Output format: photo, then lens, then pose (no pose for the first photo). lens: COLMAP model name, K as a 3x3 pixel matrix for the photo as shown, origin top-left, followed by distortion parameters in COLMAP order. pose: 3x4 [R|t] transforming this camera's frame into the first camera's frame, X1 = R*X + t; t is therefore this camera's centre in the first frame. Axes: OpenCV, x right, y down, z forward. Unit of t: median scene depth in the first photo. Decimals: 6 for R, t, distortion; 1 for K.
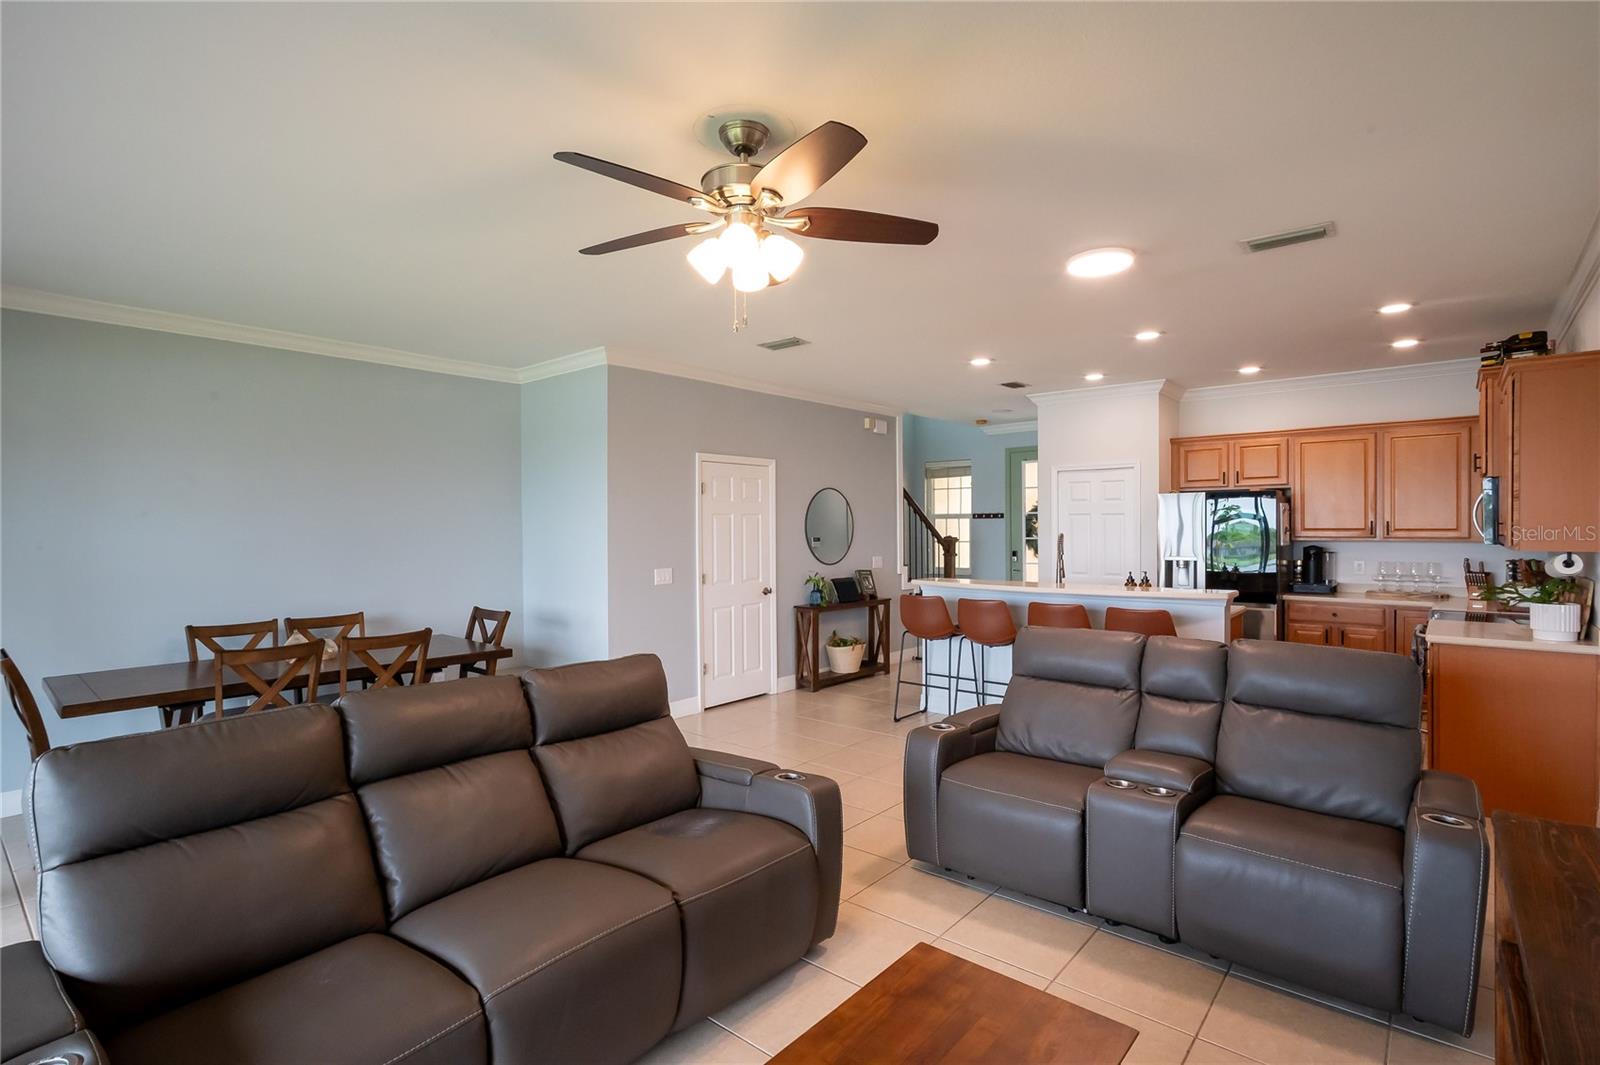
lens RADIAL K [[769.6, 0, 800.0], [0, 769.6, 532.5], [0, 0, 1]] dist [0.001955, 0.000234]
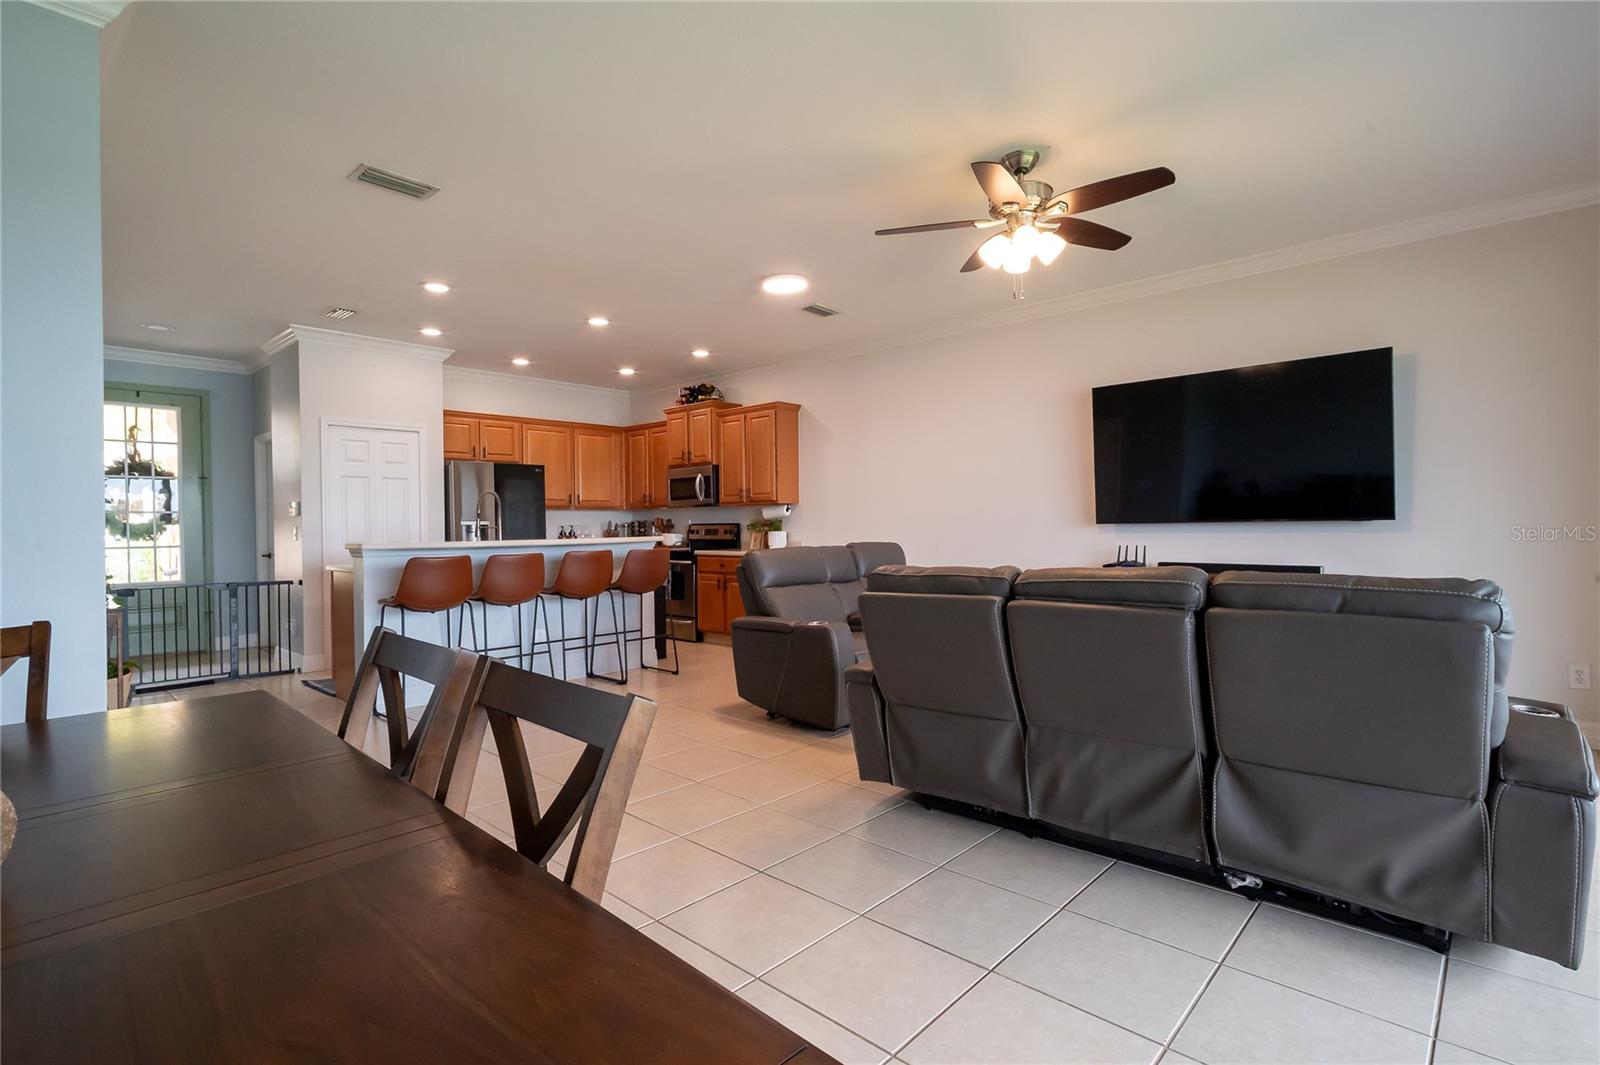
lens RADIAL K [[769.6, 0, 800.0], [0, 769.6, 532.5], [0, 0, 1]] dist [0.001955, 0.000234]
pose [[0.034126, -0.008856, 0.999378, -0.379255], [0.016499, 0.999829, 0.008297, 0.030232], [-0.999281, 0.016206, 0.034266, 0.338286]]
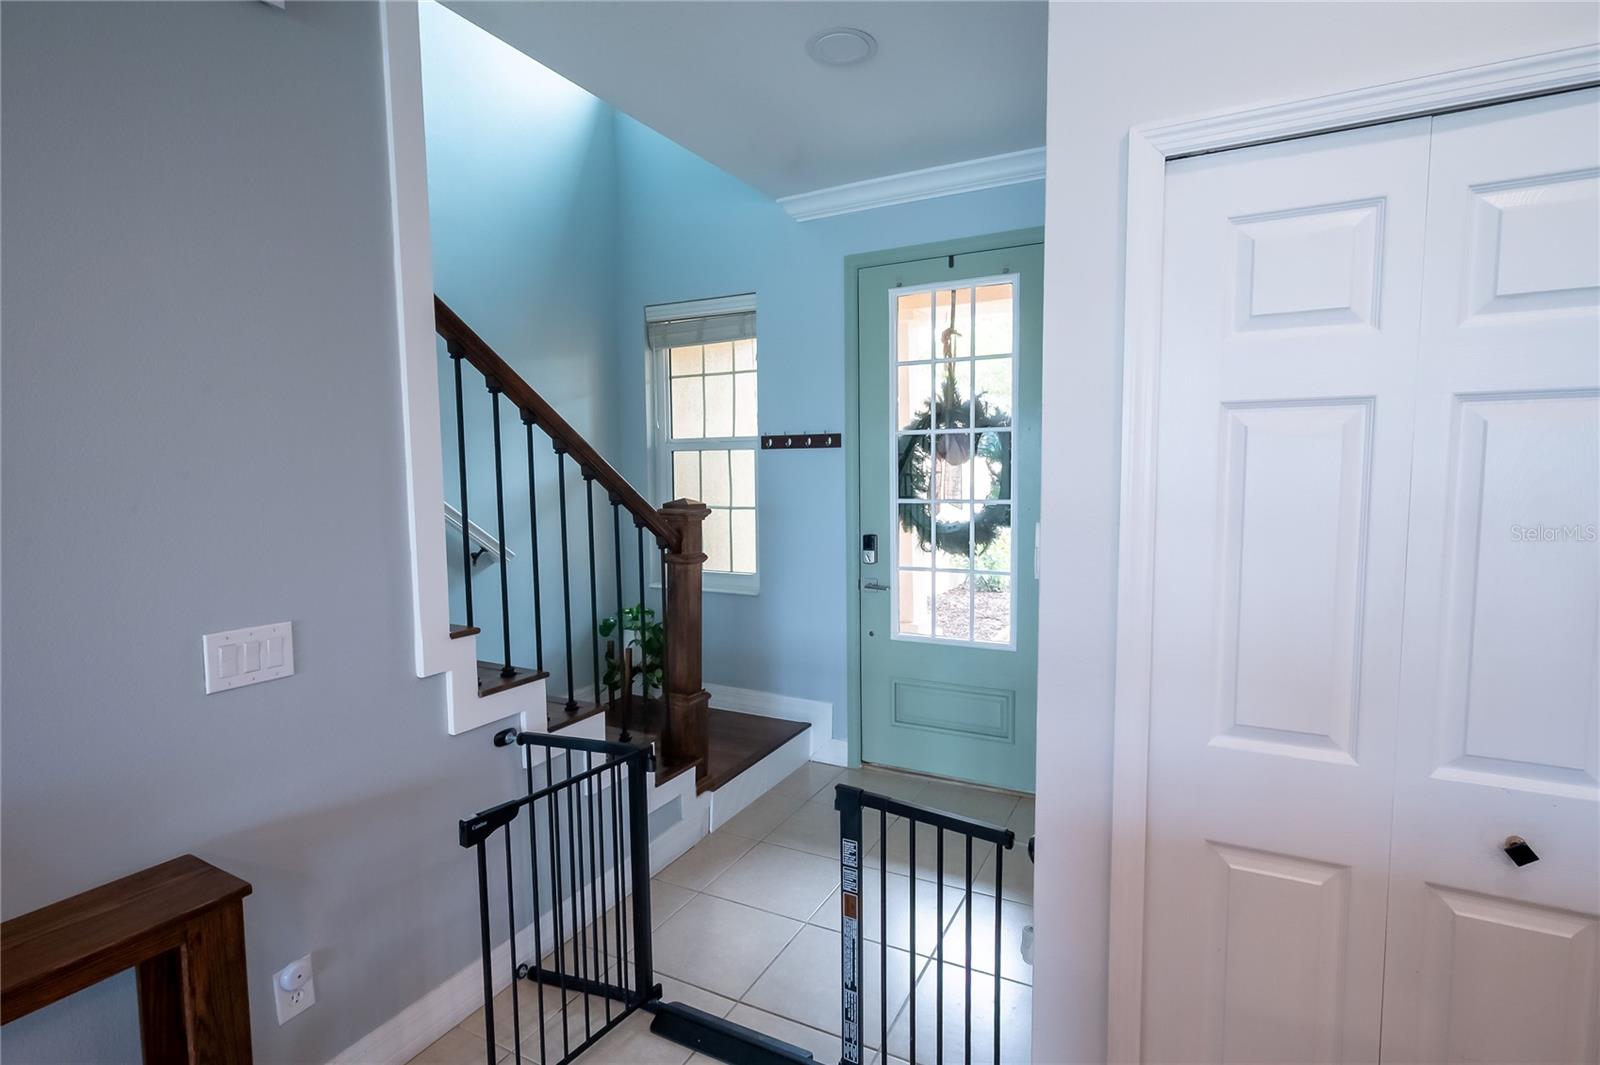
lens RADIAL K [[769.6, 0, 800.0], [0, 769.6, 532.5], [0, 0, 1]] dist [0.001955, 0.000234]
pose [[0.972686, -0.022519, 0.231031, 0.157829], [0.004743, 0.997003, 0.077211, -0.006171], [-0.232077, -0.074007, 0.969878, 0.637192]]
